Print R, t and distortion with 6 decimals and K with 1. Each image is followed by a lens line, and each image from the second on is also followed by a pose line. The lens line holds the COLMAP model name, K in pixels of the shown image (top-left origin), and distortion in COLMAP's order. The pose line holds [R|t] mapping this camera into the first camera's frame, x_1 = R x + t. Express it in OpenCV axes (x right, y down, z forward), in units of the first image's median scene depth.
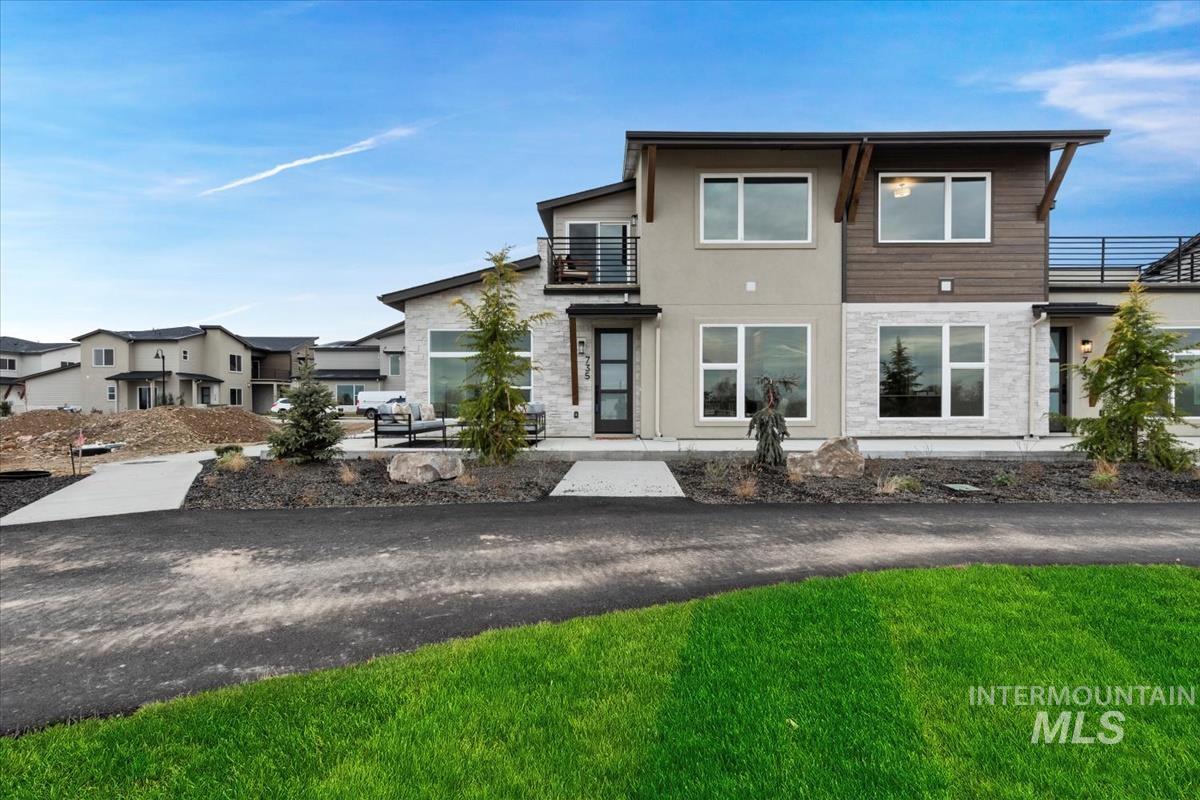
lens RADIAL K [[518.9, 0, 608.8], [0, 518.9, 400.9], [0, 0, 1]] dist [-0.000822, 0.000089]
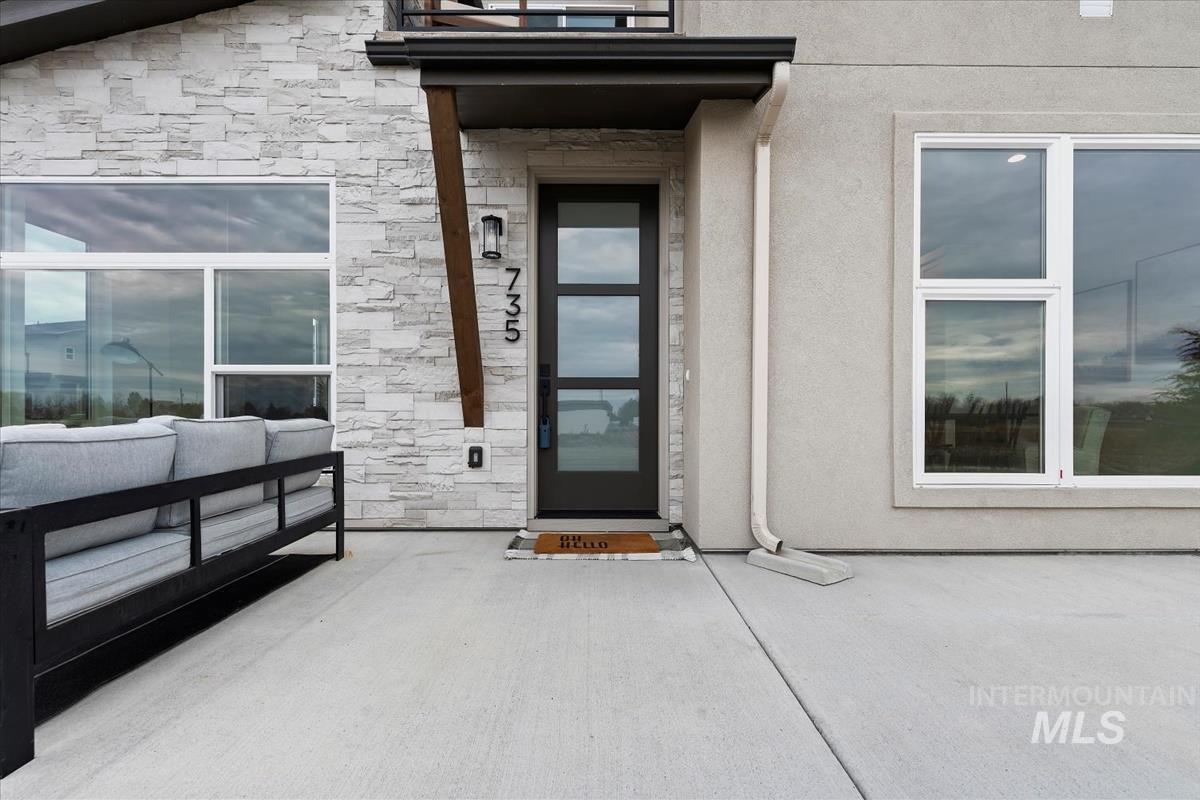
lens RADIAL K [[518.9, 0, 595.2], [0, 518.9, 412.5], [0, 0, 1]] dist [-0.000822, 0.000089]
pose [[0.999782, 0.001843, 0.020817, 0.001452], [-0.001942, 0.999987, 0.004751, -0.001705], [-0.020808, -0.004790, 0.999772, 0.690651]]
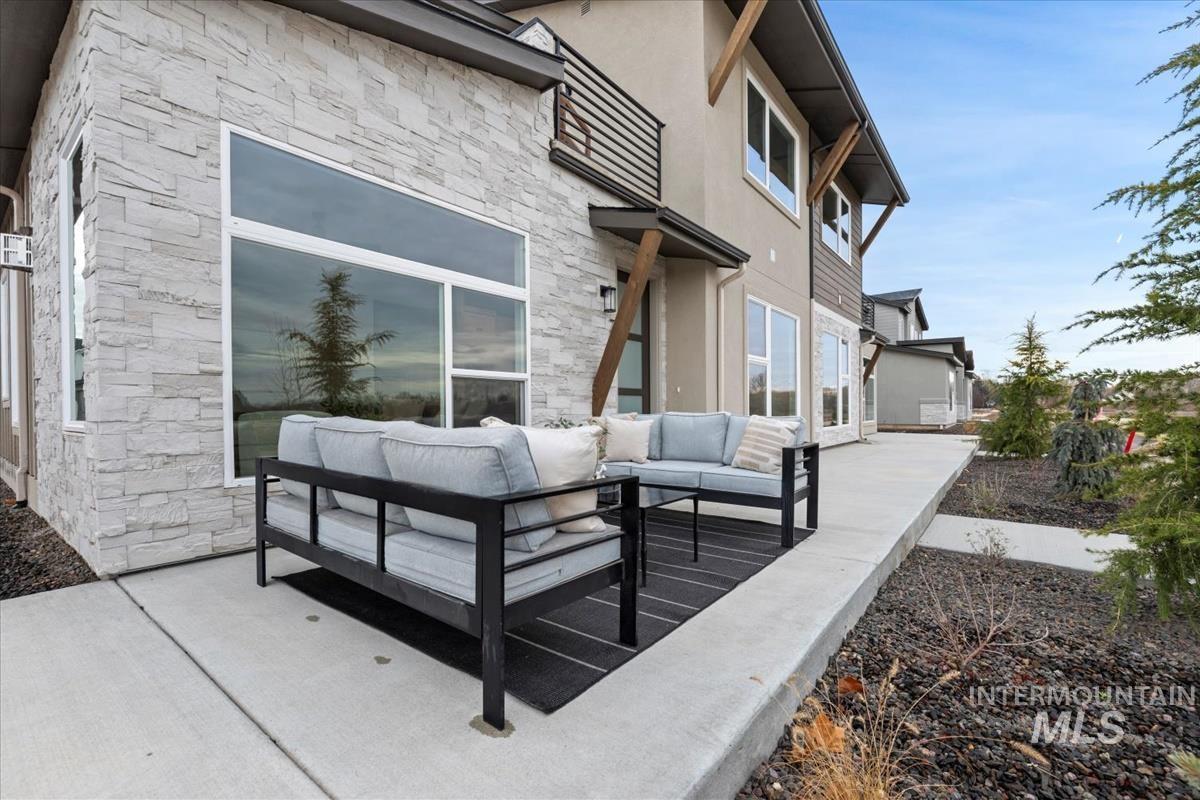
lens RADIAL K [[518.9, 0, 605.3], [0, 518.9, 407.6], [0, 0, 1]] dist [-0.000822, 0.000089]
pose [[0.601948, 0.003764, 0.798526, -0.439112], [-0.004521, 0.999989, -0.001306, -0.001102], [-0.798522, -0.002824, 0.601958, 0.706568]]
